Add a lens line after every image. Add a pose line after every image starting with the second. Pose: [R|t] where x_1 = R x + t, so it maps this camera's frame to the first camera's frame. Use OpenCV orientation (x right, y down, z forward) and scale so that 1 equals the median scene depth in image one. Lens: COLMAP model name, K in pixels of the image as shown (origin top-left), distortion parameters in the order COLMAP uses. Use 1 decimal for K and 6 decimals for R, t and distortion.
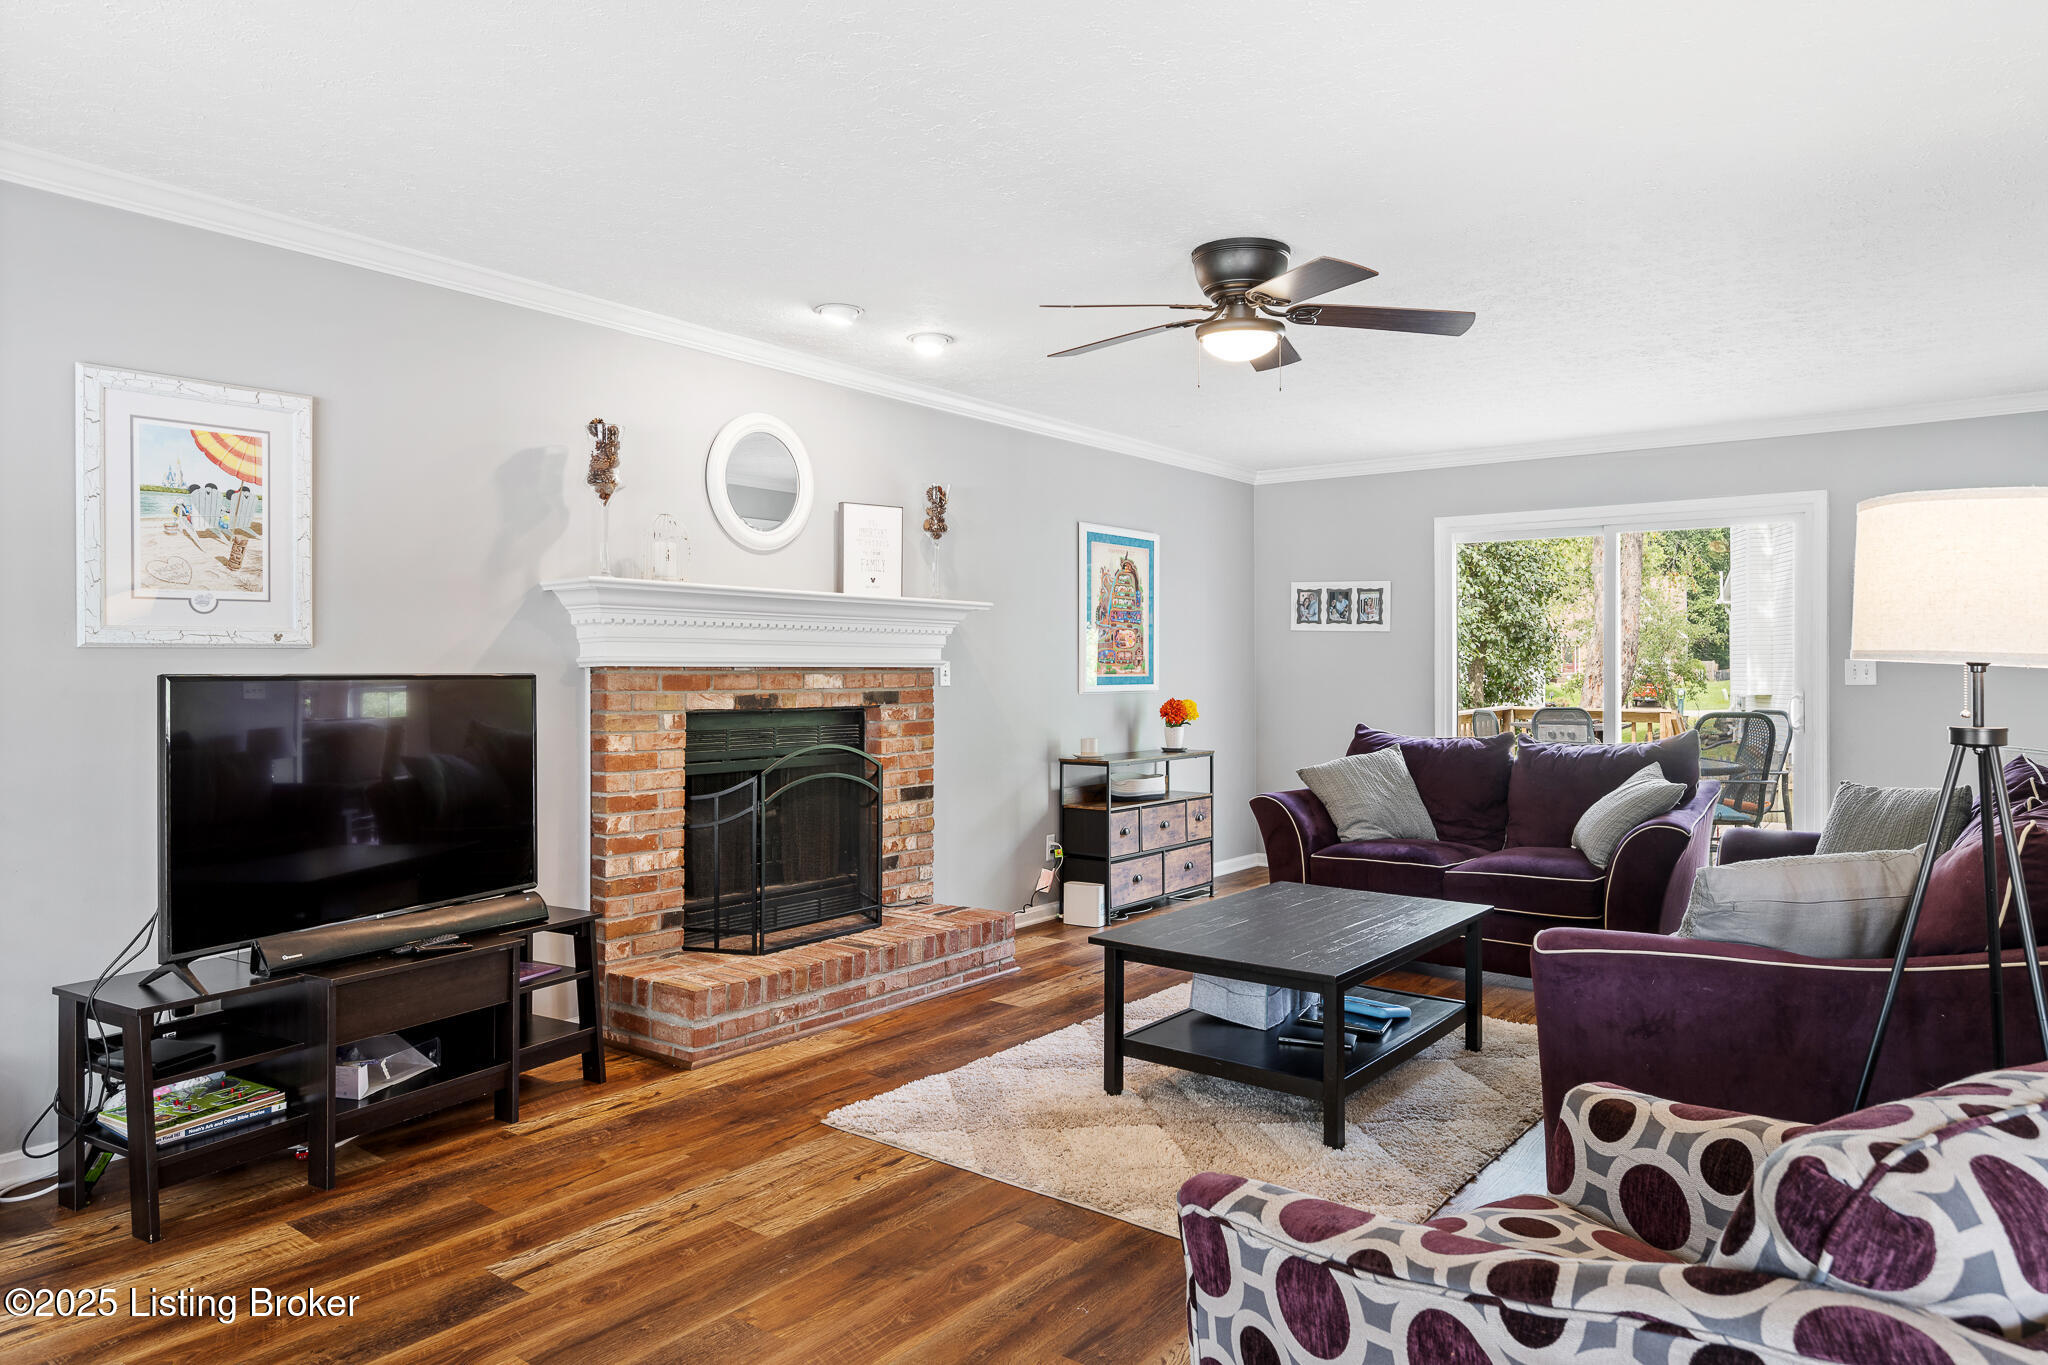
lens RADIAL K [[1288.8, 0, 1024.0], [0, 1288.8, 682.5], [0, 0, 1]] dist [0.002180, 0.000696]
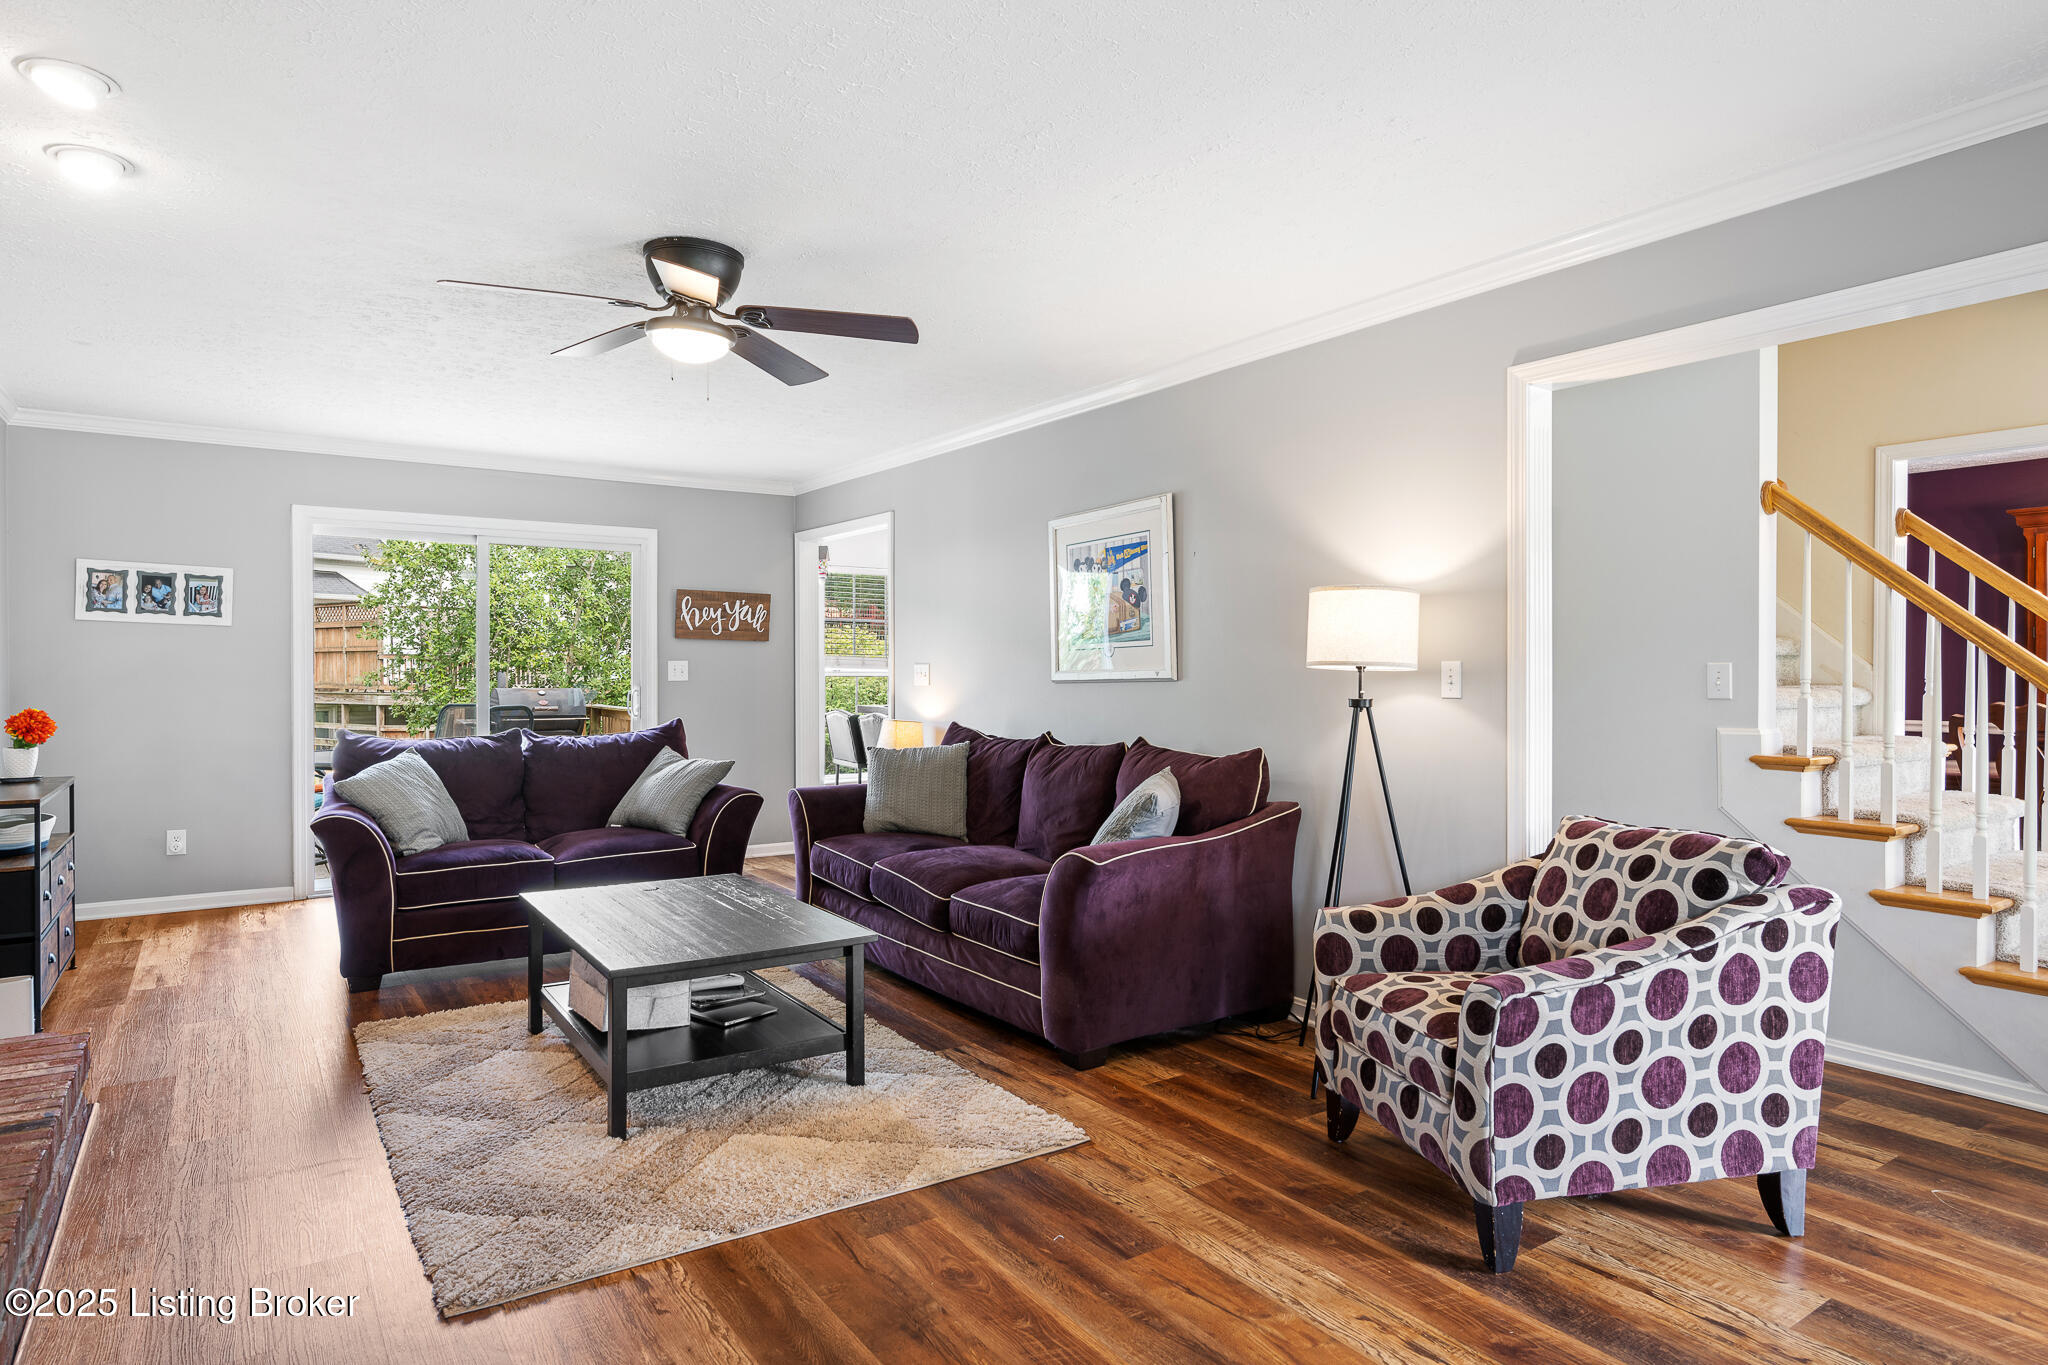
lens RADIAL K [[1175.2, 0, 1024.0], [0, 1175.2, 682.5], [0, 0, 1]] dist [-0.000730, -0.000992]
pose [[0.304905, -0.013235, 0.952291, -0.477161], [0.008641, 0.999901, 0.011129, -0.007491], [-0.952343, 0.004836, 0.304989, 0.359048]]
